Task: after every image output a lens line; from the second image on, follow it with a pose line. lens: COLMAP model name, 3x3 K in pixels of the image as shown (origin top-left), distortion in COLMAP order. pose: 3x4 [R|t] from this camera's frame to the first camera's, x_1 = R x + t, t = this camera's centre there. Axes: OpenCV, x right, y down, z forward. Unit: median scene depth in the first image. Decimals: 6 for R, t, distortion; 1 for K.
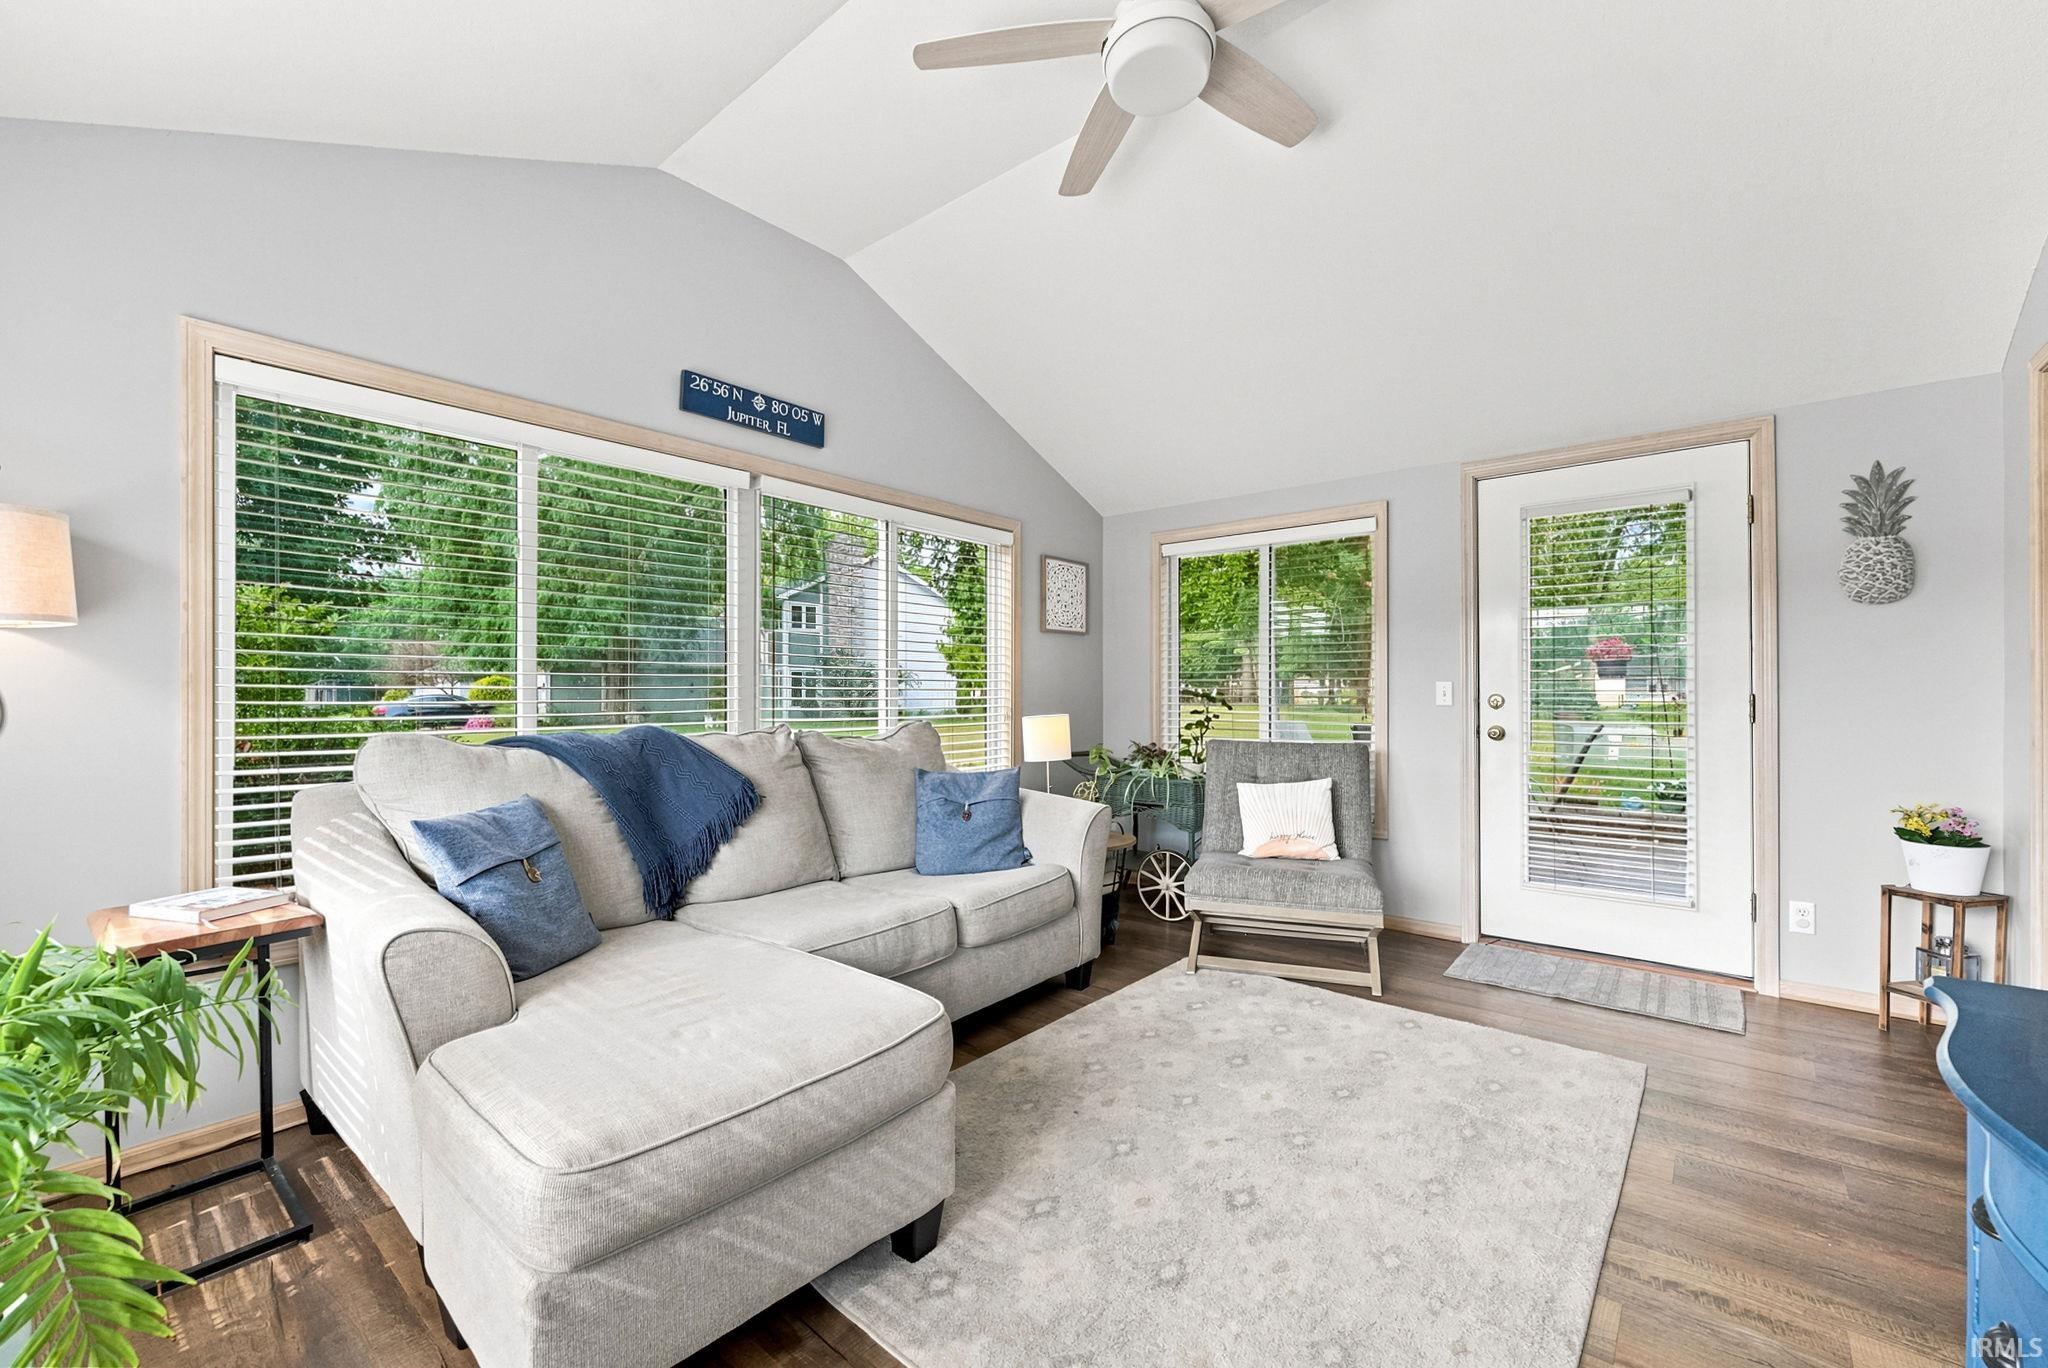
lens RADIAL K [[836.8, 0, 1012.9], [0, 836.8, 692.2], [0, 0, 1]] dist [-0.000100, 0.000429]
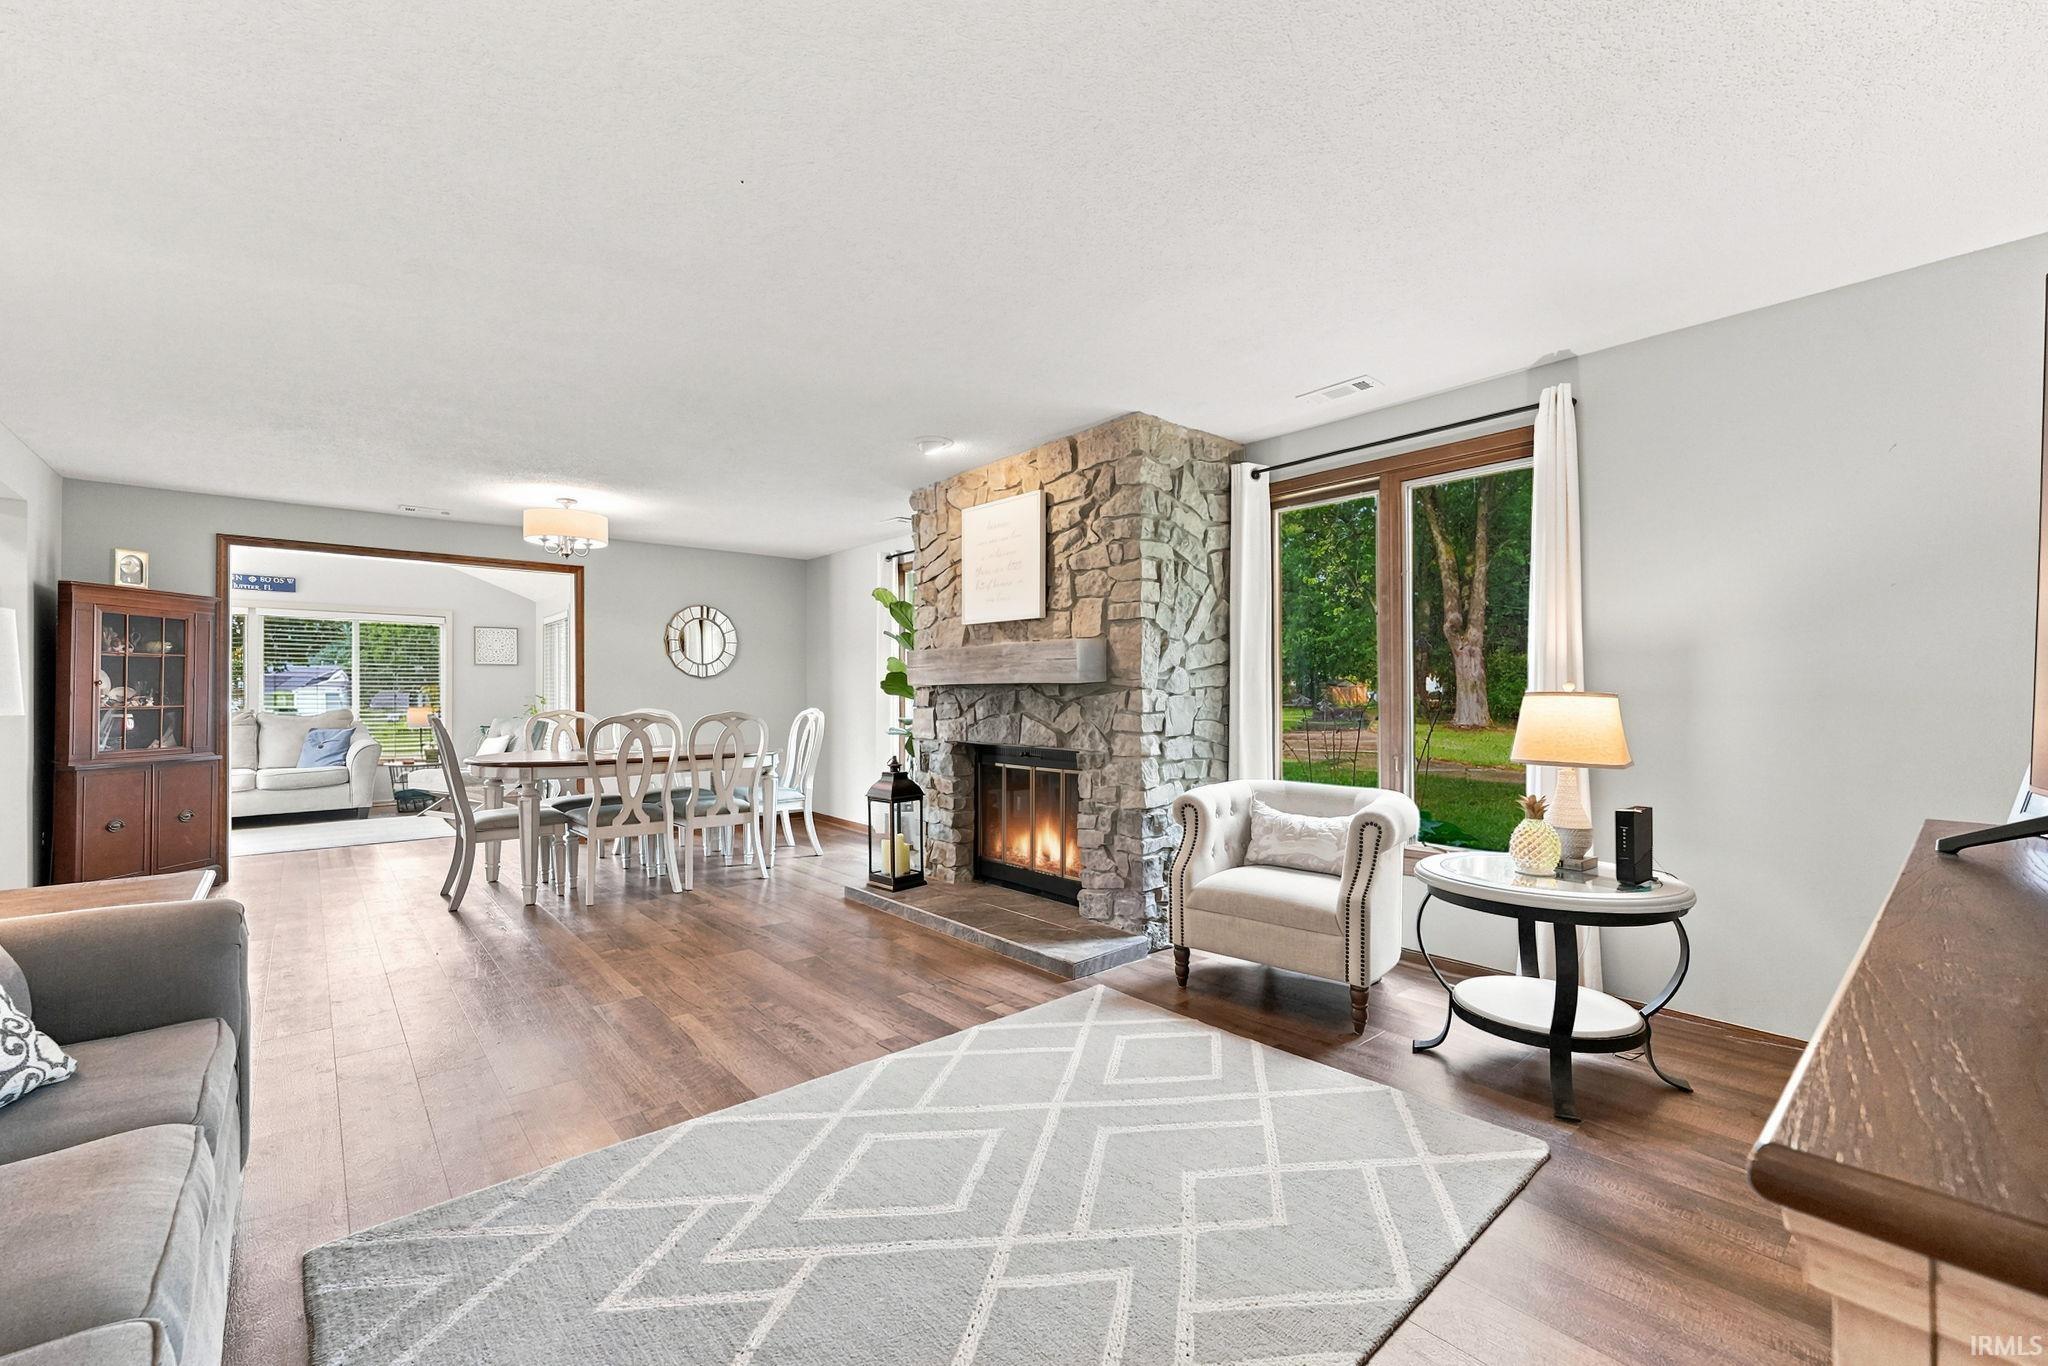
lens RADIAL K [[836.8, 0, 1012.9], [0, 836.8, 691.2], [0, 0, 1]] dist [-0.000100, 0.000429]
pose [[0.986427, -0.003772, -0.164154, 2.499873], [0.003552, 0.999992, -0.001631, -0.003481], [0.164159, 0.001026, 0.986433, -1.150338]]
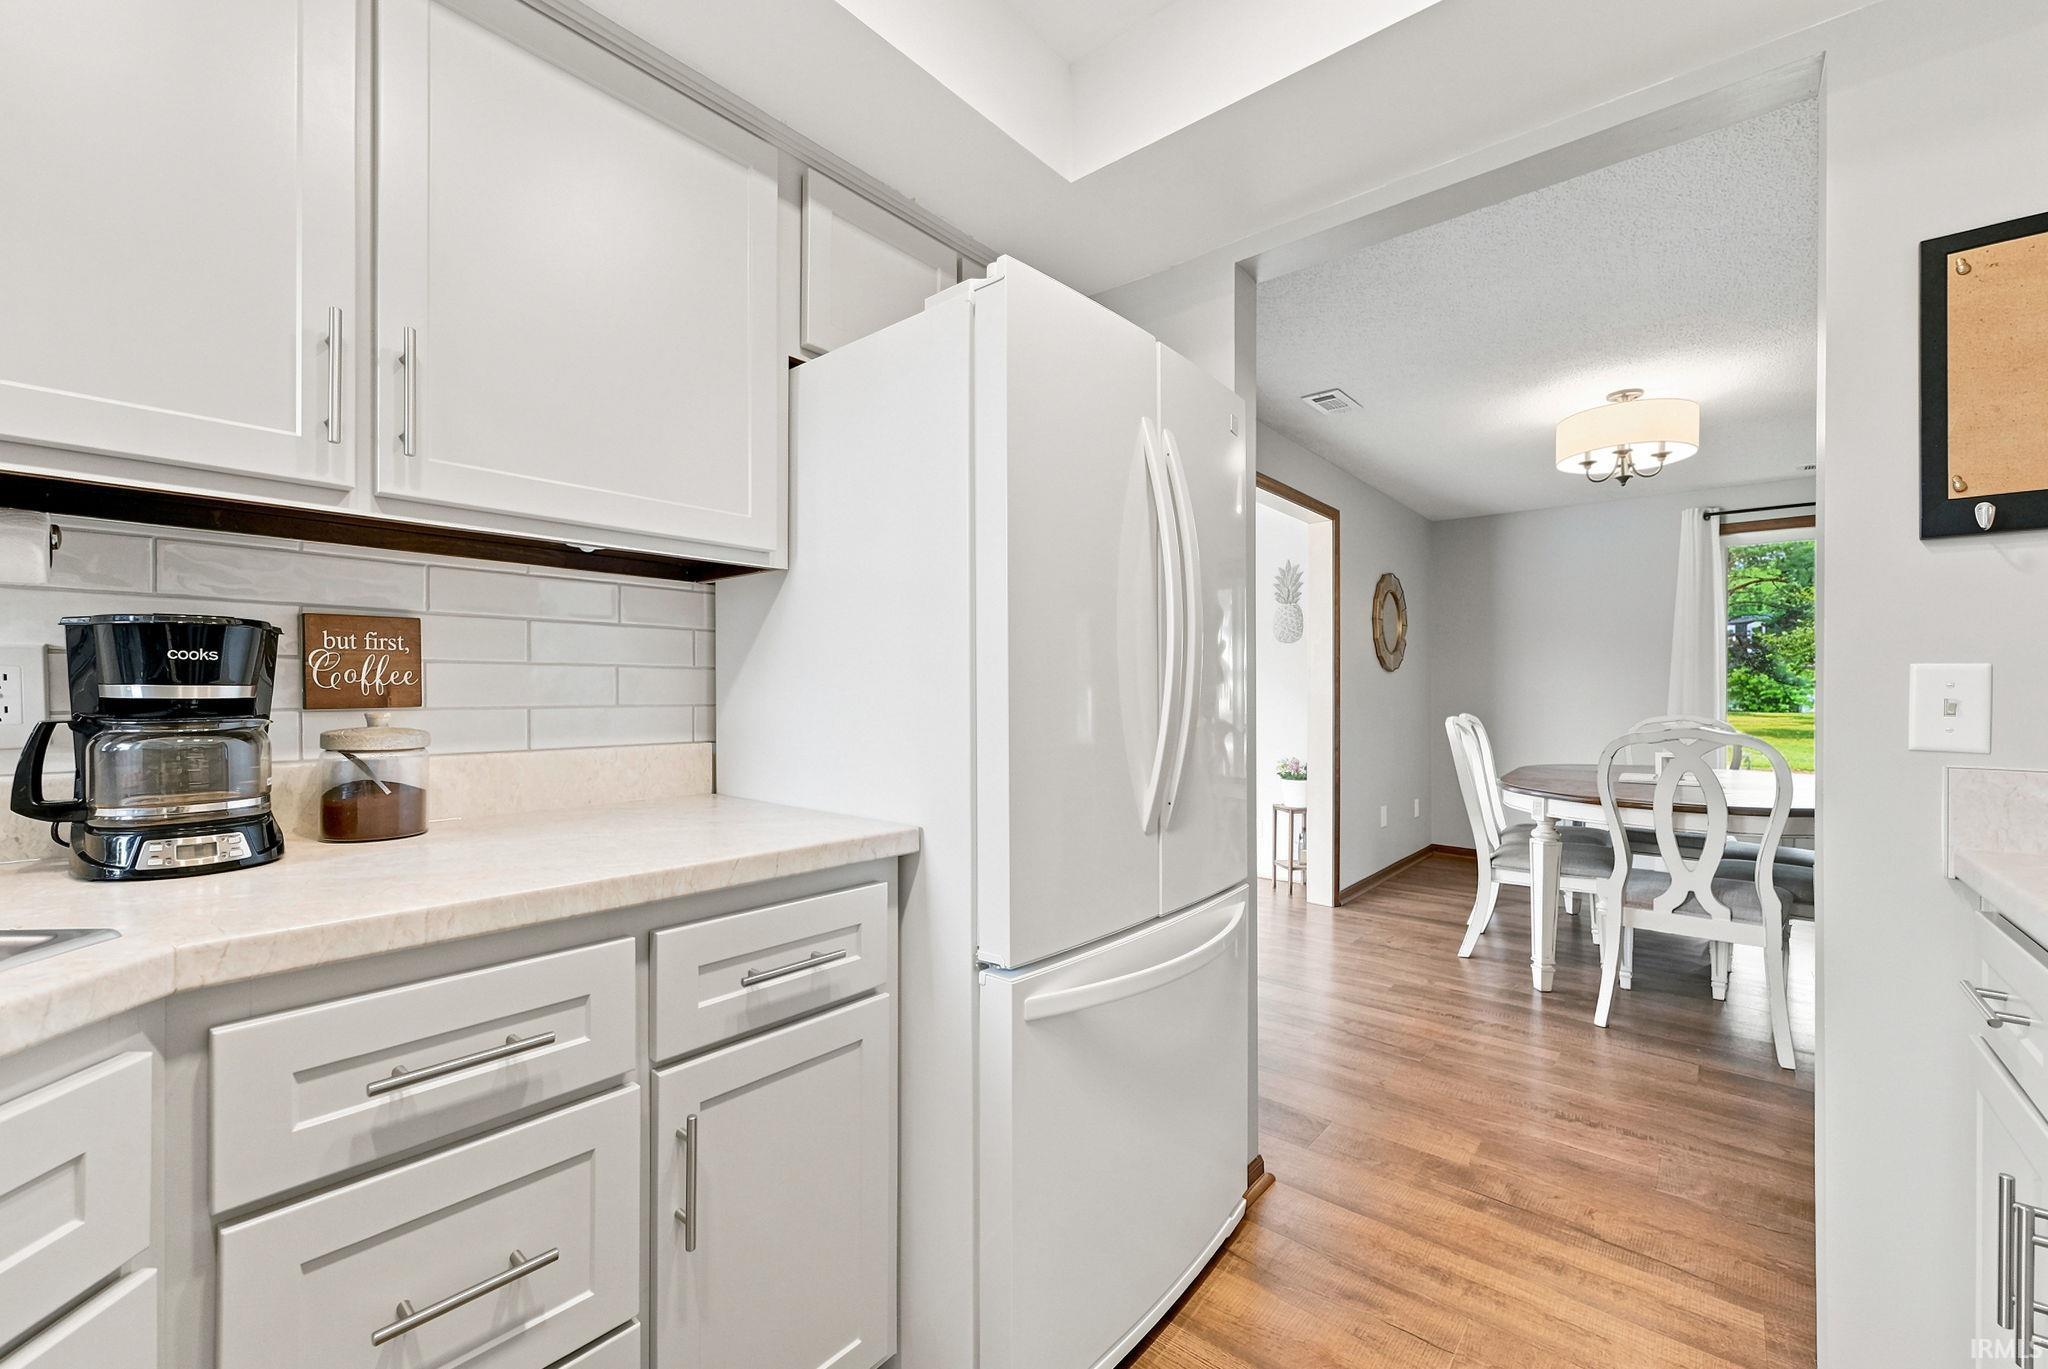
lens RADIAL K [[827.9, 0, 1016.5], [0, 827.9, 693.6], [0, 0, 1]] dist [-0.002533, 0.000168]
pose [[0.999848, 0.003139, -0.017168, 0.505100], [-0.003028, 0.999974, 0.006490, -0.010934], [0.017188, -0.006437, 0.999832, -0.714151]]
